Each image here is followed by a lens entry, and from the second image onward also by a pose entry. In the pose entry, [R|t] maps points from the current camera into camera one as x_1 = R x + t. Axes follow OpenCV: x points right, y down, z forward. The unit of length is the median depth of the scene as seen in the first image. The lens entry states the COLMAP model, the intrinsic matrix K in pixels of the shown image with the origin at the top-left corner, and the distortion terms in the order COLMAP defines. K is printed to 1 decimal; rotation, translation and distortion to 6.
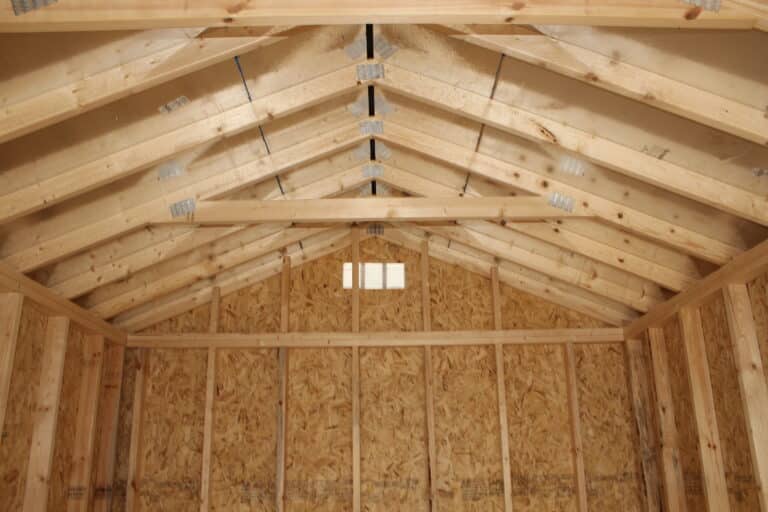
lens RADIAL K [[639.3, 0, 380.3], [0, 639.3, 275.1], [0, 0, 1]] dist [-0.161312, 0.133455]
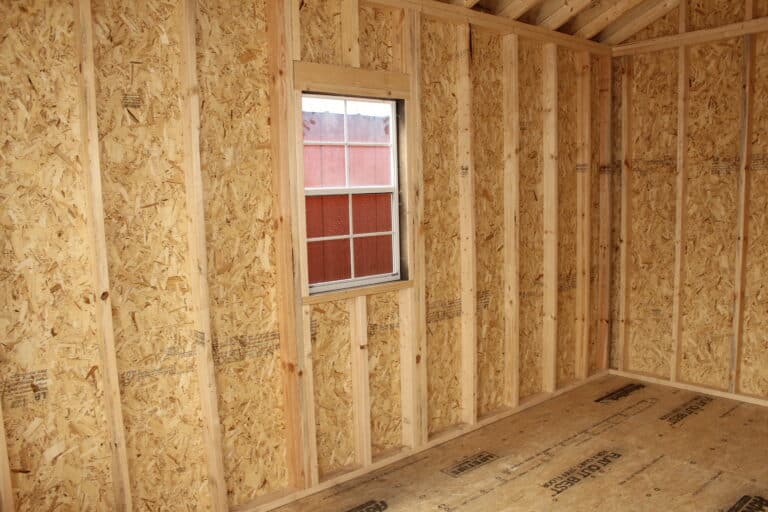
lens RADIAL K [[639.3, 0, 377.4], [0, 639.3, 275.0], [0, 0, 1]] dist [-0.161312, 0.133455]
pose [[0.649916, 0.098252, -0.753629, 0.267503], [0.244542, 0.911841, 0.329766, -0.010911], [0.719589, -0.398614, 0.568593, -0.223274]]
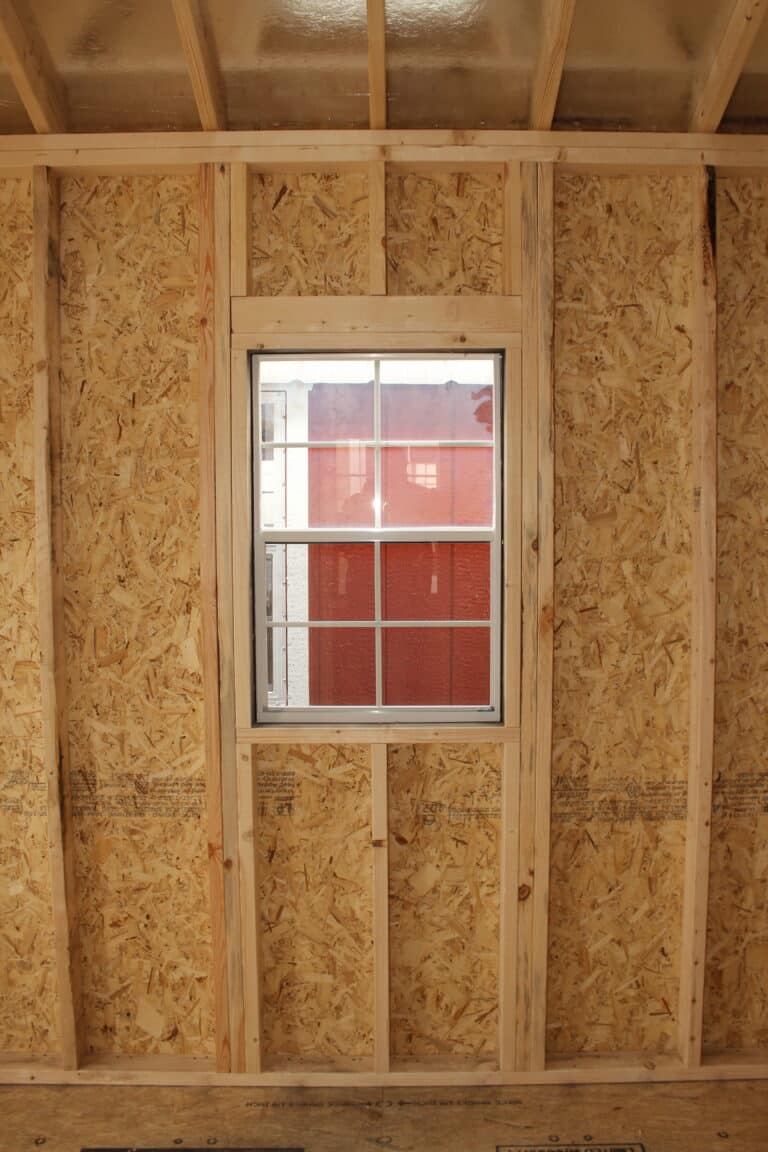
lens RADIAL K [[959.0, 0, 386.5], [0, 959.0, 567.1], [0, 0, 1]] dist [-0.161312, 0.133455]
pose [[0.006754, 0.077462, -0.996972, 0.246070], [0.299686, 0.951012, 0.075921, 0.134198], [0.954014, -0.299292, -0.016791, 0.301246]]
